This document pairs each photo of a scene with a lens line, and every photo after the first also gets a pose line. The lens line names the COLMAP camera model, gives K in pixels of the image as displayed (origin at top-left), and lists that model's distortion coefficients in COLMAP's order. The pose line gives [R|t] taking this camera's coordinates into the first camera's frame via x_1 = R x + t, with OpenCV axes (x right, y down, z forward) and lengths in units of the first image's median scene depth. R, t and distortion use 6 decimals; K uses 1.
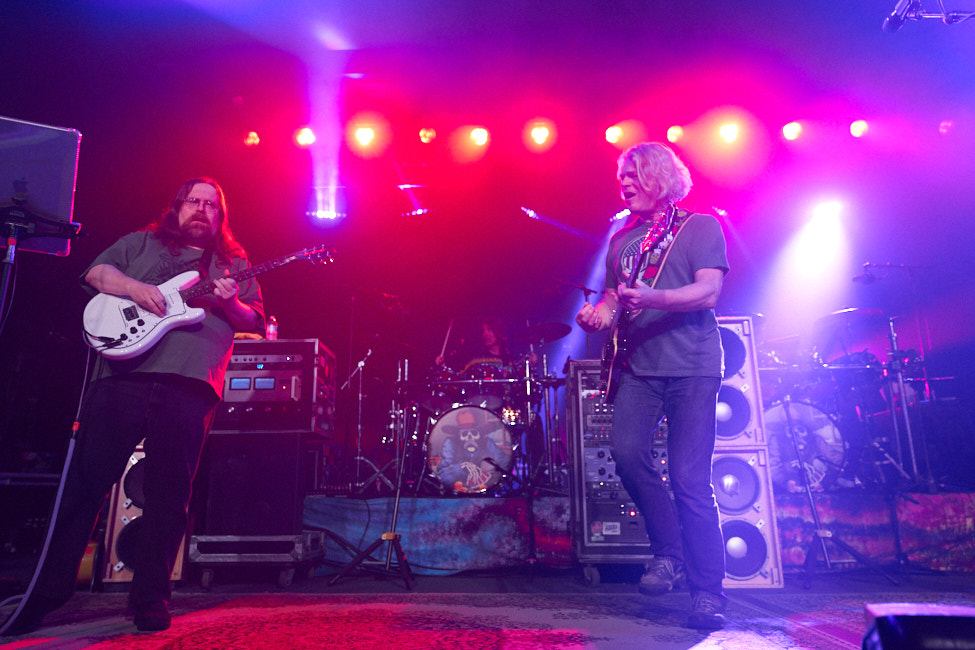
lens RADIAL K [[729.2, 0, 458.4], [0, 729.2, 297.8], [0, 0, 1]] dist [-0.000814, -0.004266]
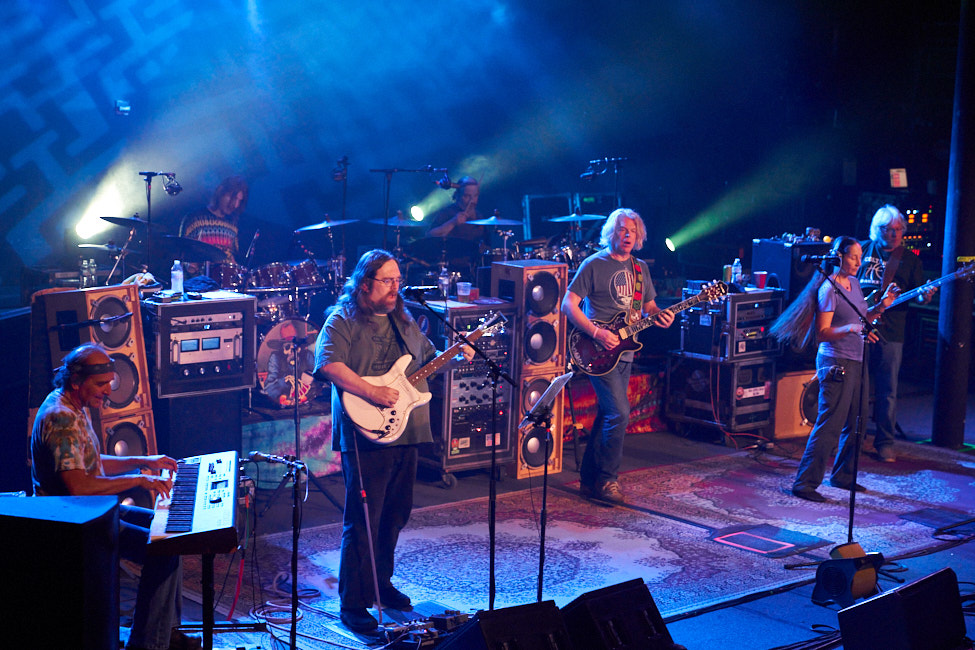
lens RADIAL K [[1810.8, 0, 487.5], [0, 1810.8, 325.0], [0, 0, 1]] dist [-0.005118, -0.118009]
pose [[0.717184, -0.071826, 0.693172, -1.700106], [-0.219445, 0.920795, 0.322459, -0.783758], [-0.661431, -0.383375, 0.644618, -0.836173]]
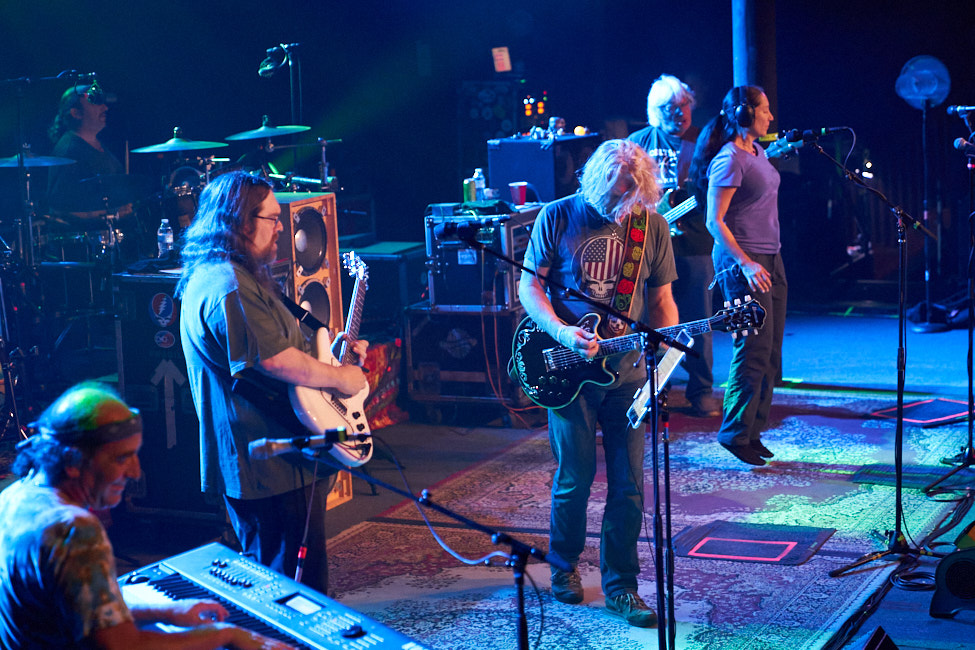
lens RADIAL K [[2138.5, 0, 550.1], [0, 2138.5, 321.6], [0, 0, 1]] dist [0.011837, -0.046921]
pose [[0.350326, -0.156340, 0.923488, -1.671904], [-0.218504, 0.945124, 0.242893, -0.452697], [-0.910784, -0.286877, 0.296941, 0.035826]]
